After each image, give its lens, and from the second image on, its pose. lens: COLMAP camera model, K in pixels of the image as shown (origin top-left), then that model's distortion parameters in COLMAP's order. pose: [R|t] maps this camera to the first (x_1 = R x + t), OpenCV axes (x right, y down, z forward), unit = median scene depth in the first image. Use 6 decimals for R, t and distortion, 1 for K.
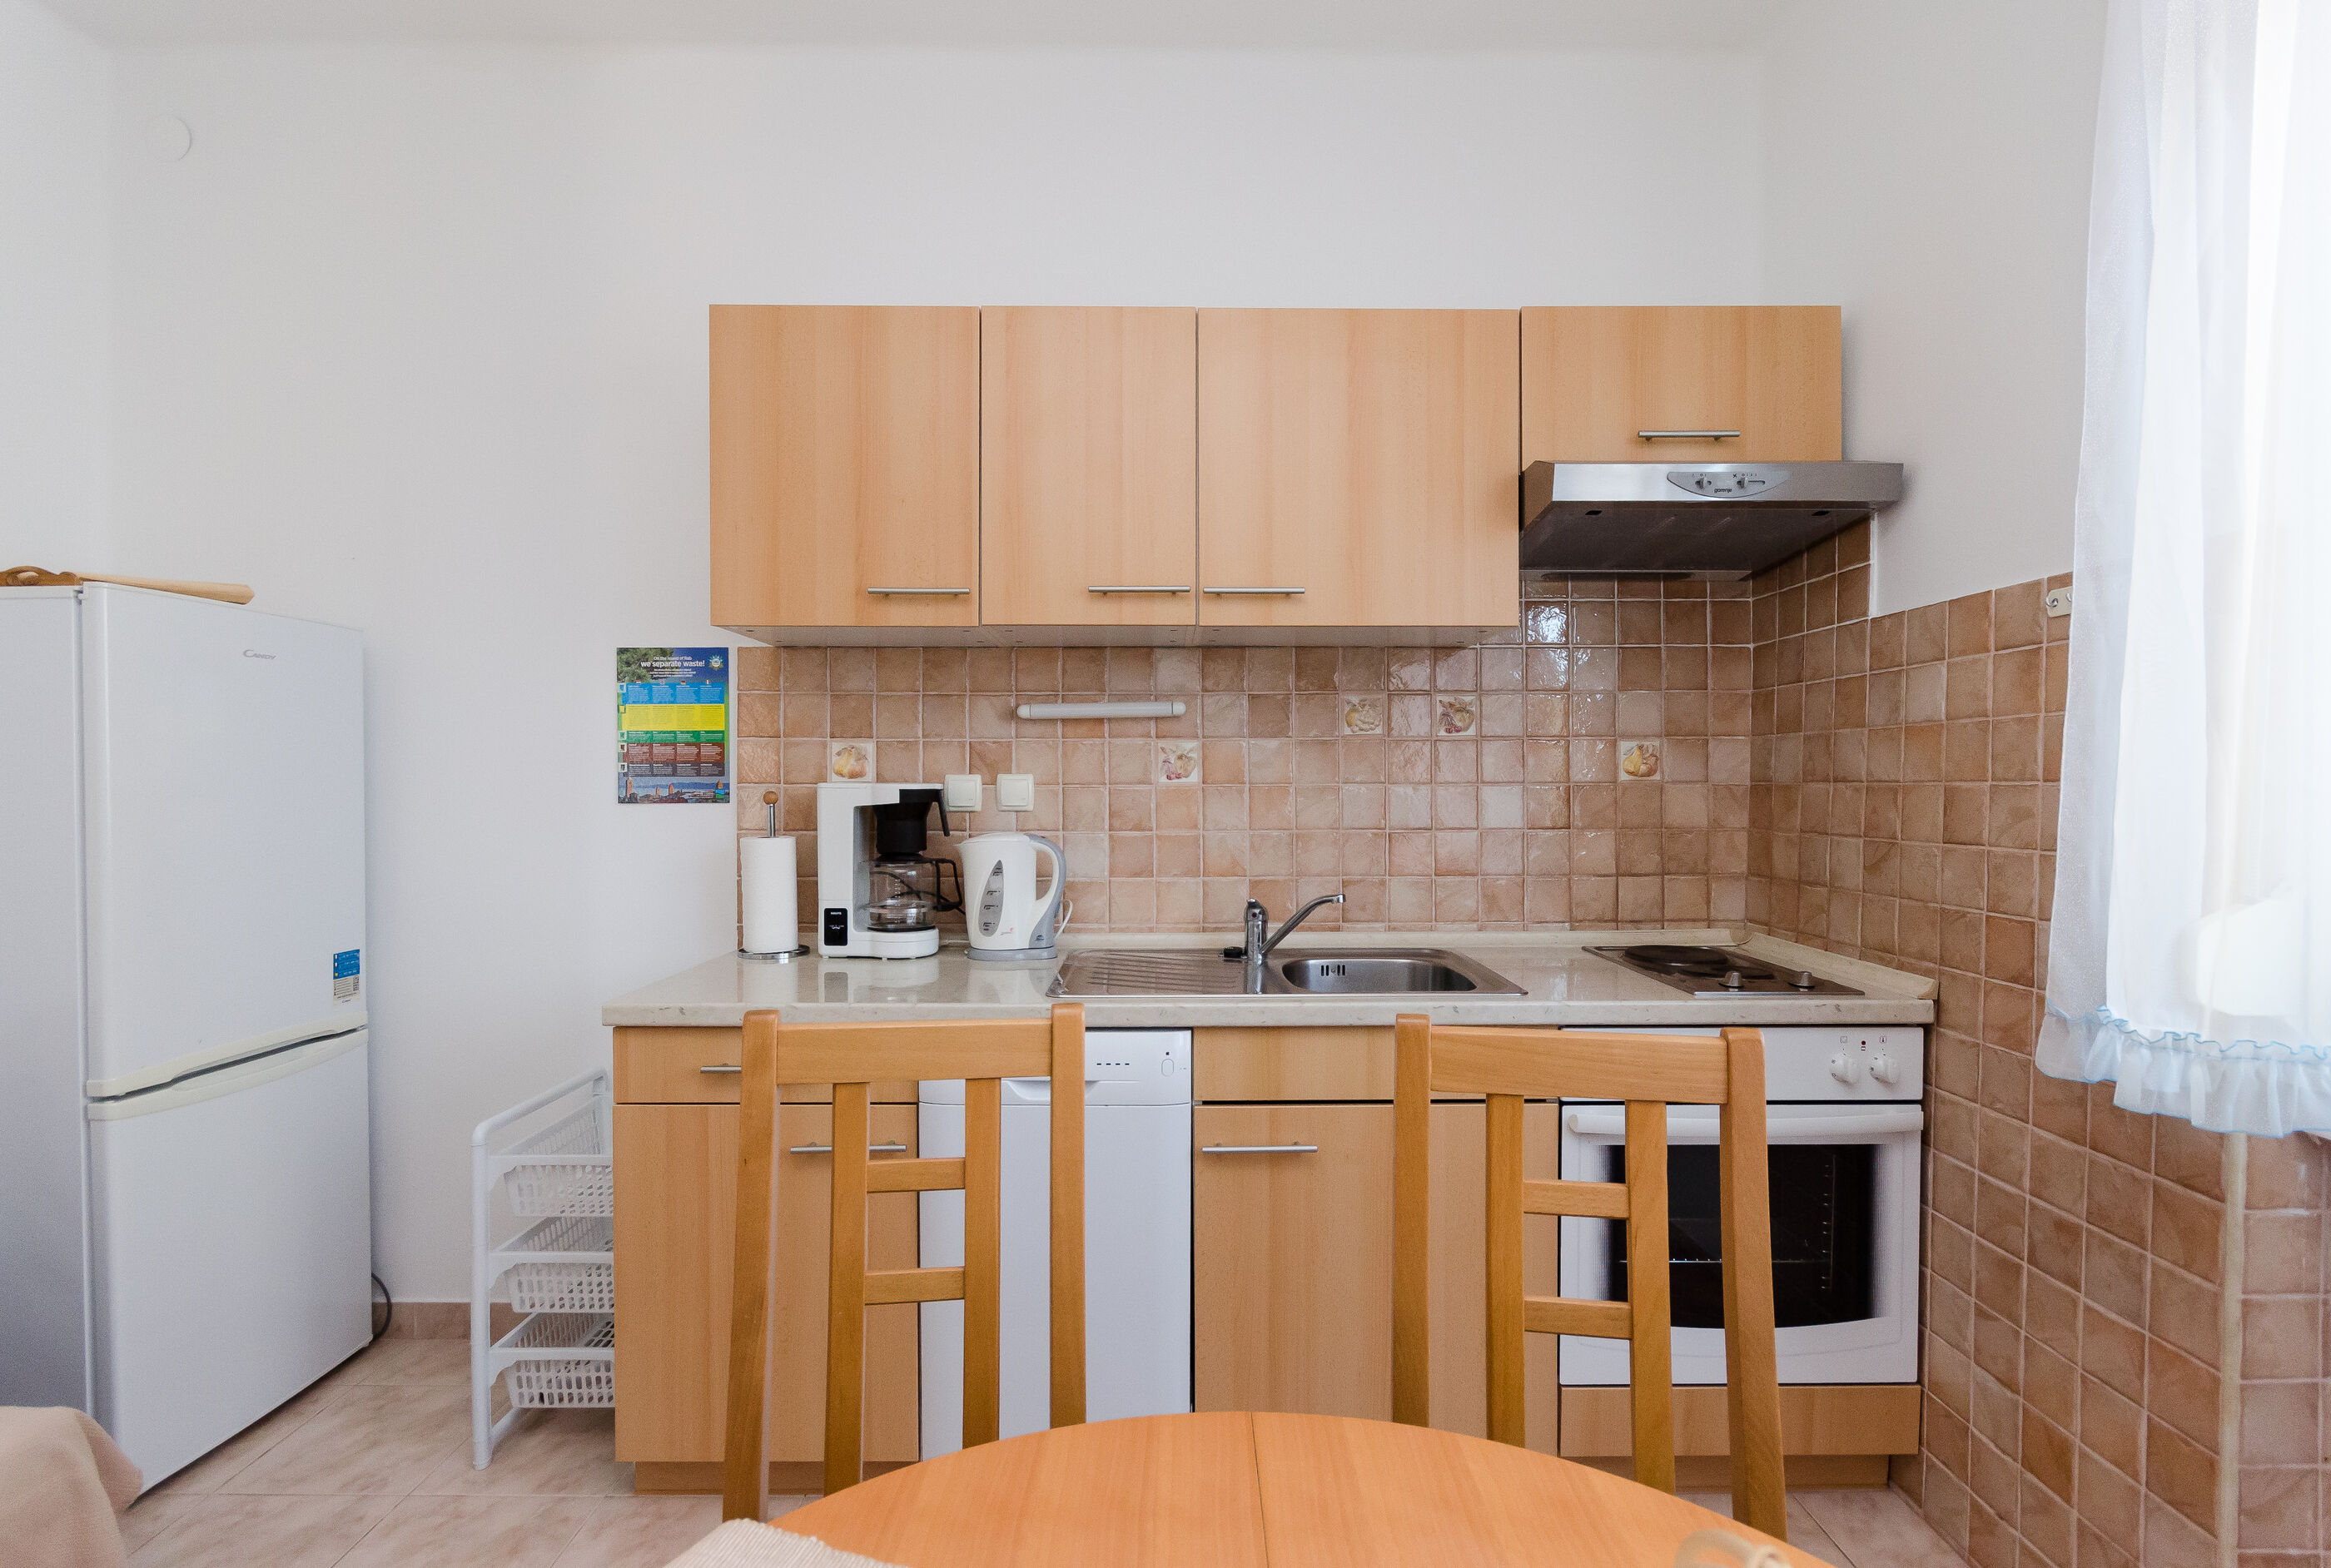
lens RADIAL K [[1084.6, 0, 1181.5], [0, 1084.6, 794.5], [0, 0, 1]] dist [-0.009480, 0.002206]
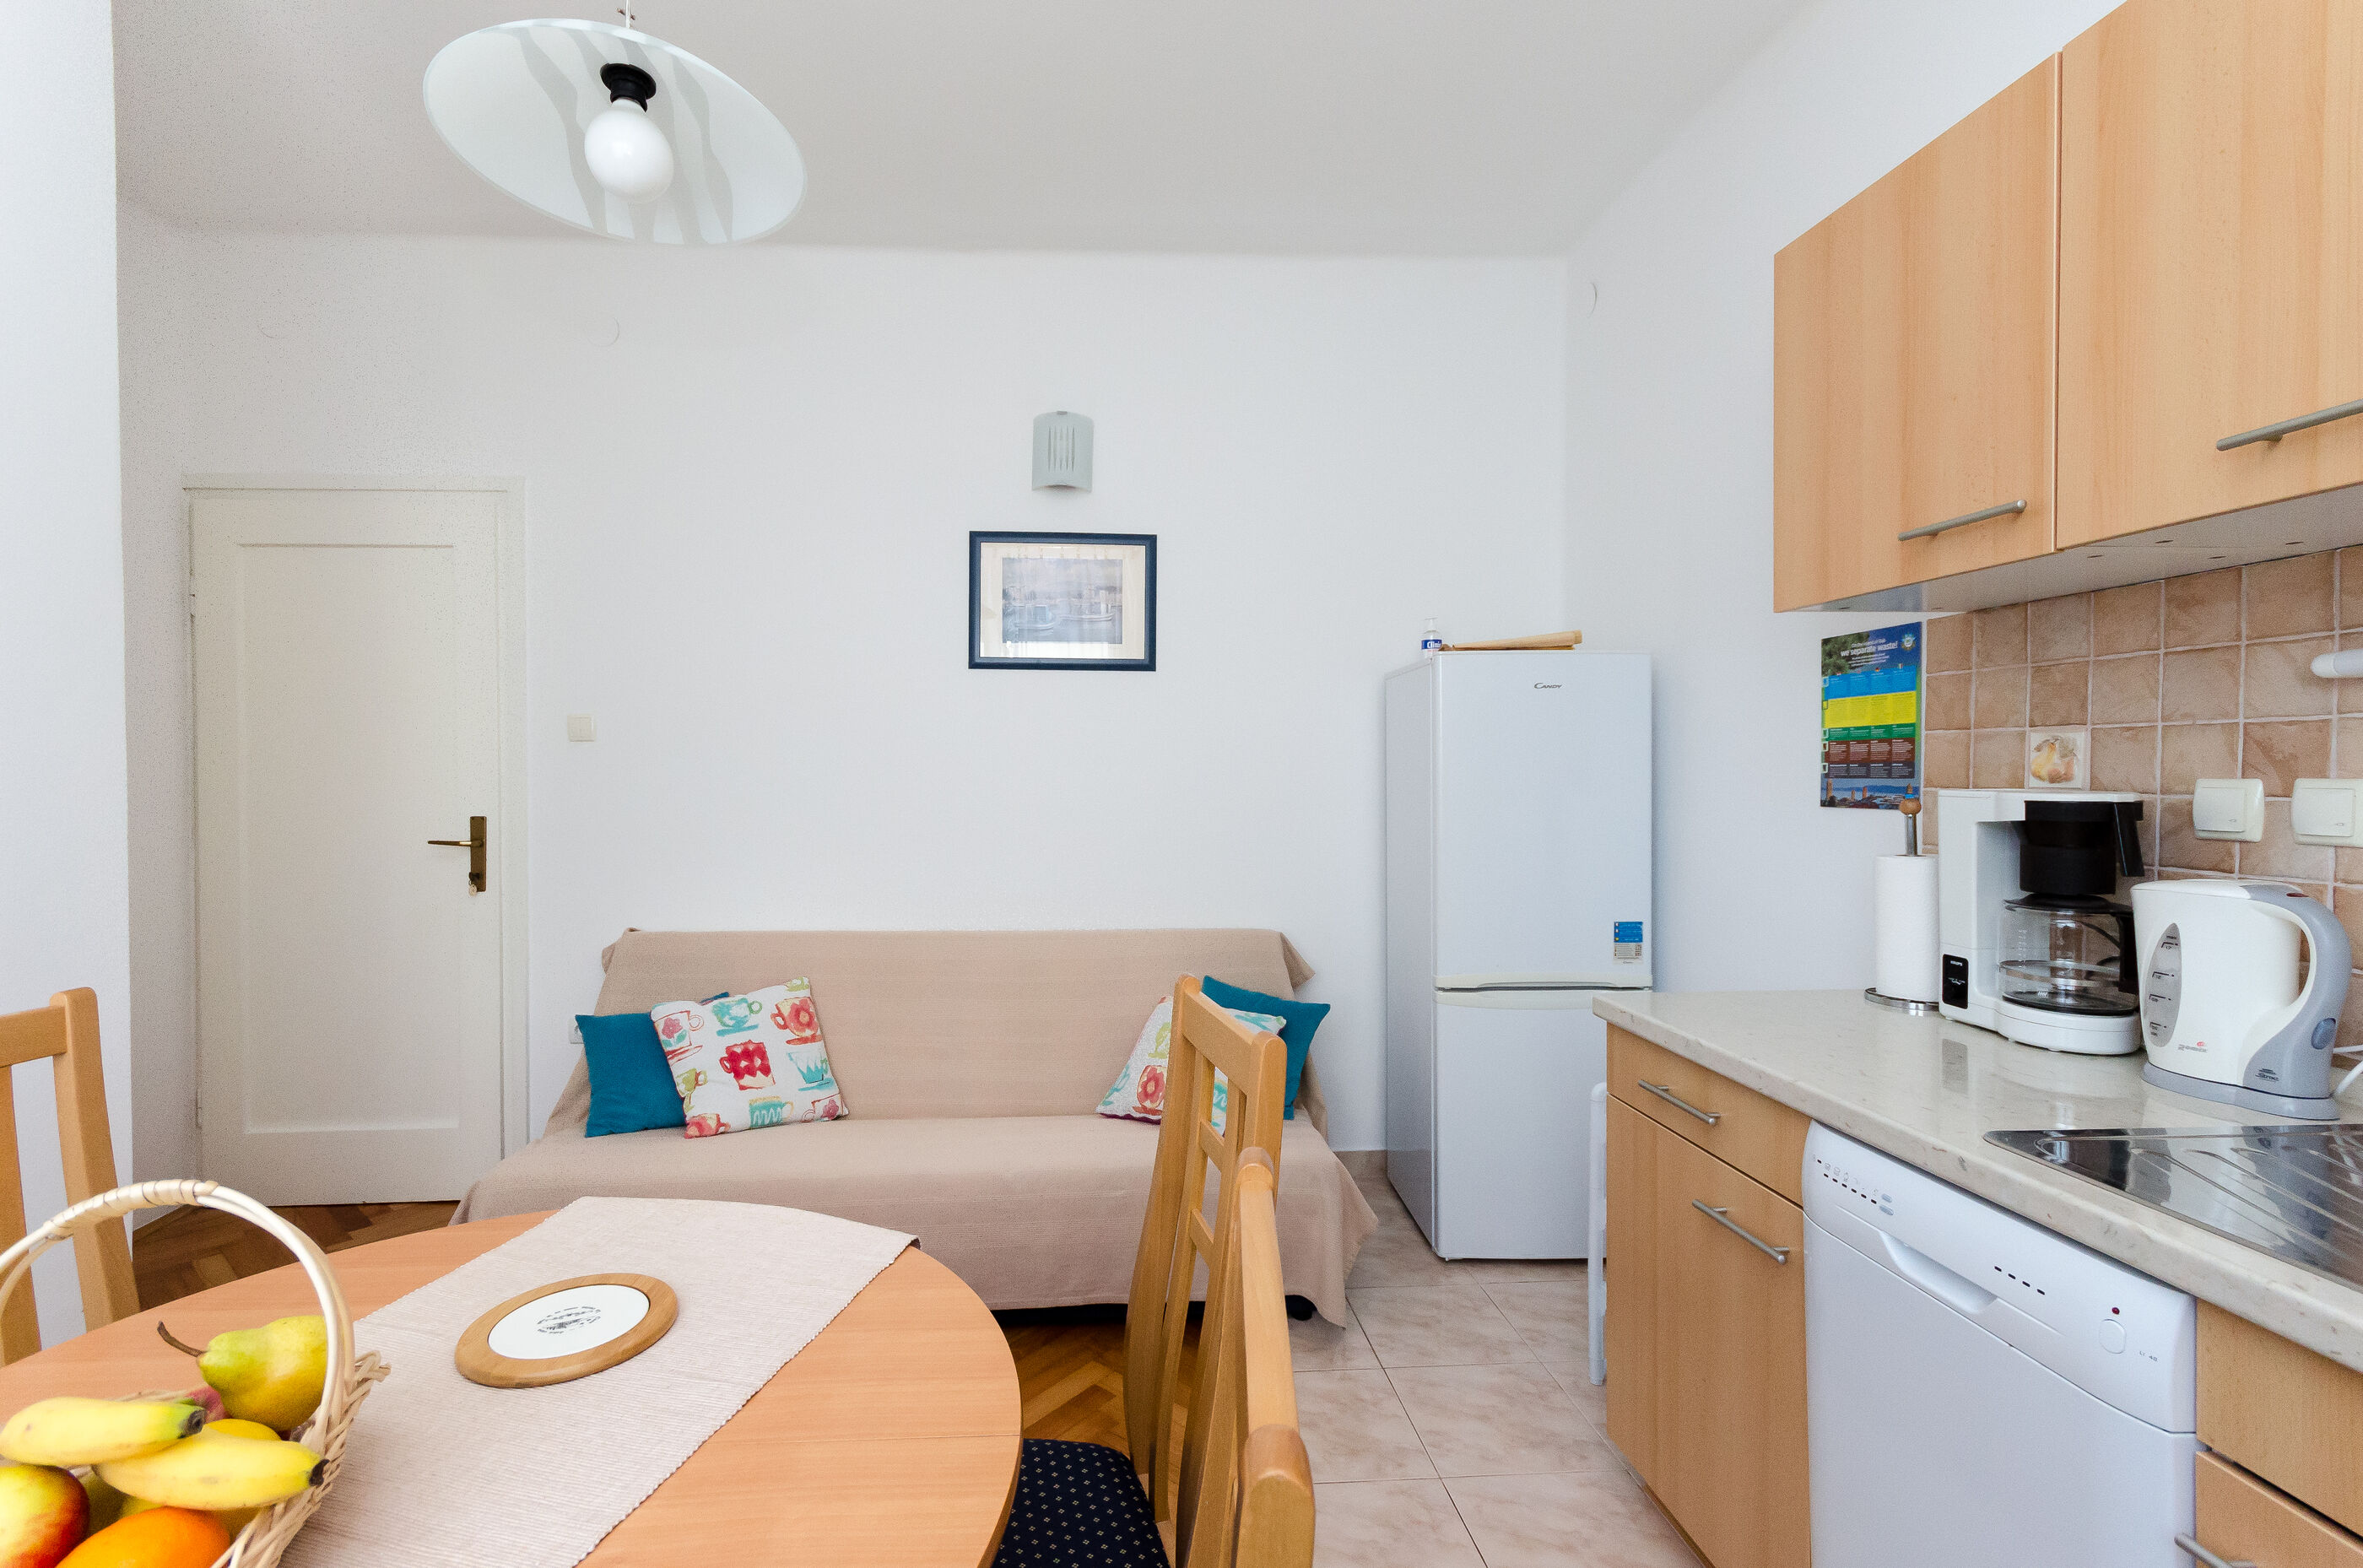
lens RADIAL K [[1052.9, 0, 1136.1], [0, 1052.9, 789.9], [0, 0, 1]] dist [0.013710, -0.001236]
pose [[0.060314, 0.018688, -0.998004, 0.373429], [-0.008808, 0.999796, 0.018190, -0.018617], [0.998141, 0.007694, 0.060467, 0.379271]]
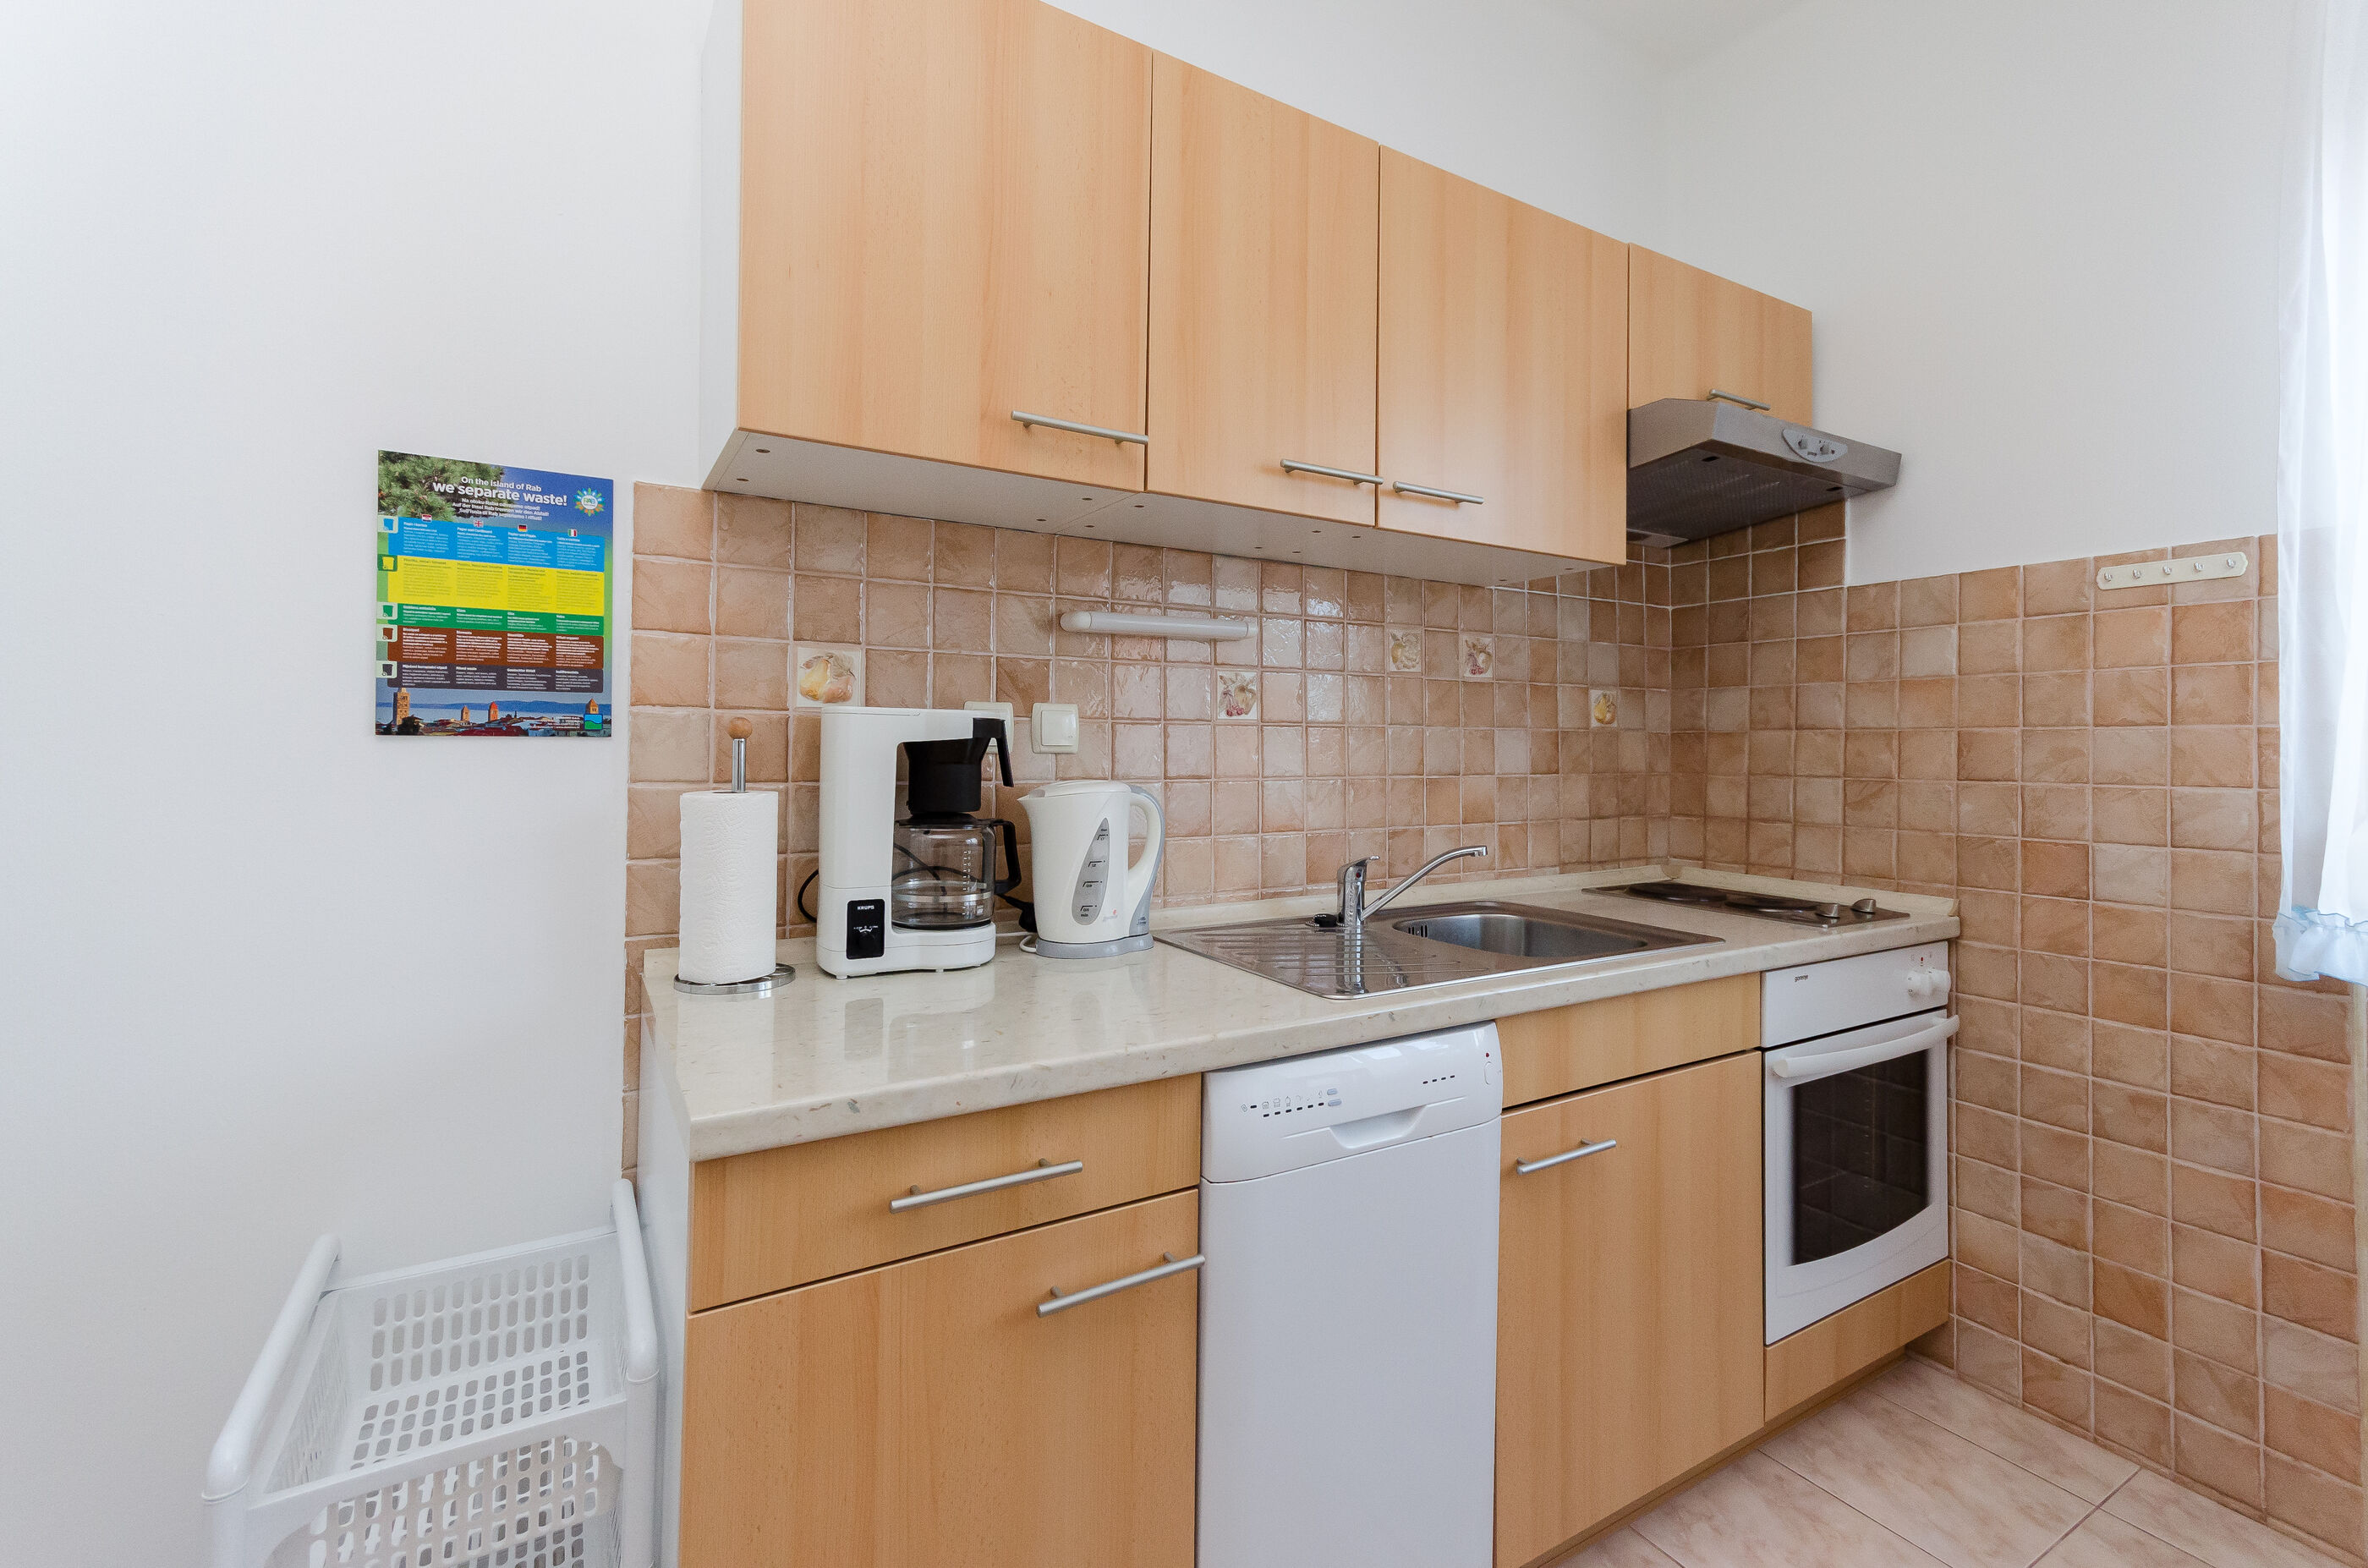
lens RADIAL K [[1025.5, 0, 1182.4], [0, 1025.5, 733.5], [0, 0, 1]] dist [0.013997, 0.000147]
pose [[0.862426, 0.015073, 0.505959, -0.460058], [-0.004237, 0.999736, -0.022561, 0.018440], [-0.506166, 0.017313, 0.862262, 0.366157]]
